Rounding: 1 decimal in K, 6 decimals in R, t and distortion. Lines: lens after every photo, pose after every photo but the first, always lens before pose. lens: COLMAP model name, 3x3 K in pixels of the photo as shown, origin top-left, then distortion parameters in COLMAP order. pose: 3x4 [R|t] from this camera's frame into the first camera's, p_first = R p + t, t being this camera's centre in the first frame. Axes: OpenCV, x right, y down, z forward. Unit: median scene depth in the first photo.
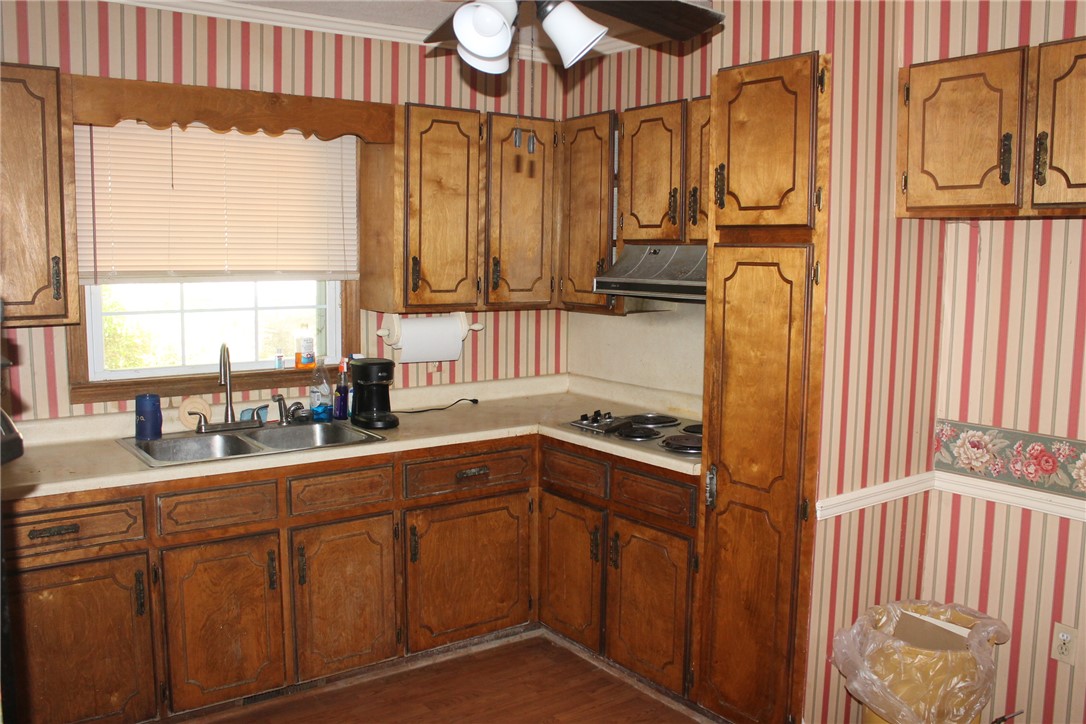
lens RADIAL K [[952.5, 0, 543.0], [0, 952.5, 362.0], [0, 0, 1]] dist [-0.163474, 0.152930]
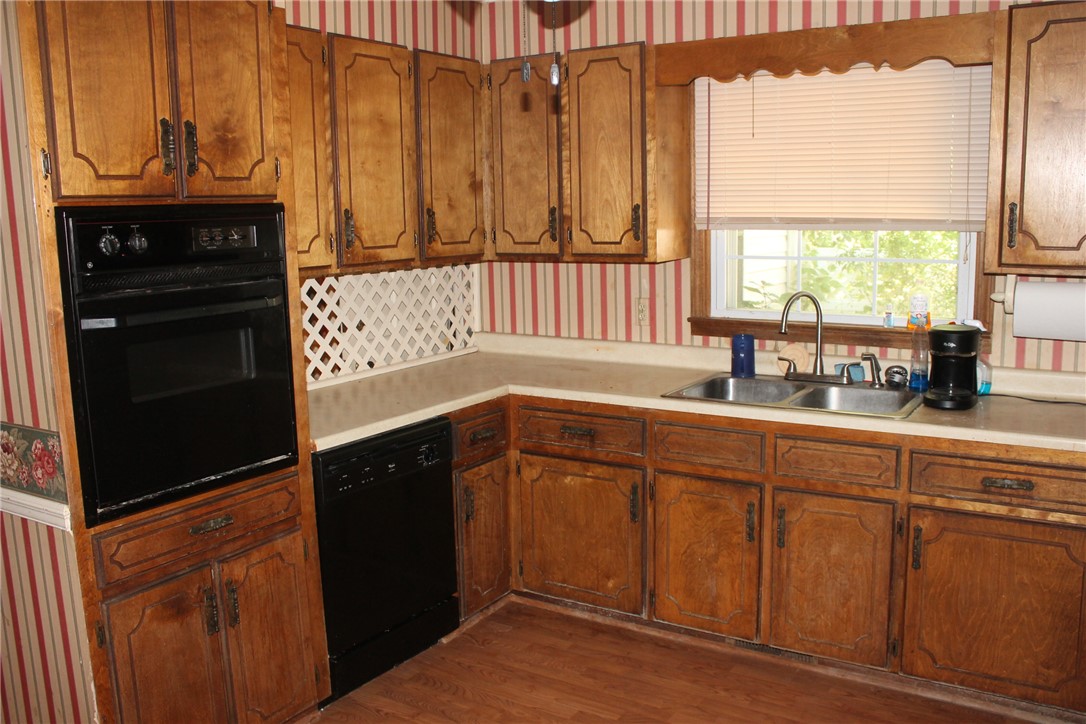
lens RADIAL K [[991.0, 0, 543.0], [0, 991.0, 362.0], [0, 0, 1]] dist [-0.177004, 0.176327]
pose [[0.353830, 0.134593, -0.925575, 0.548333], [-0.083756, 0.990176, 0.111969, -0.041449], [0.931552, 0.037904, 0.361627, 0.397784]]
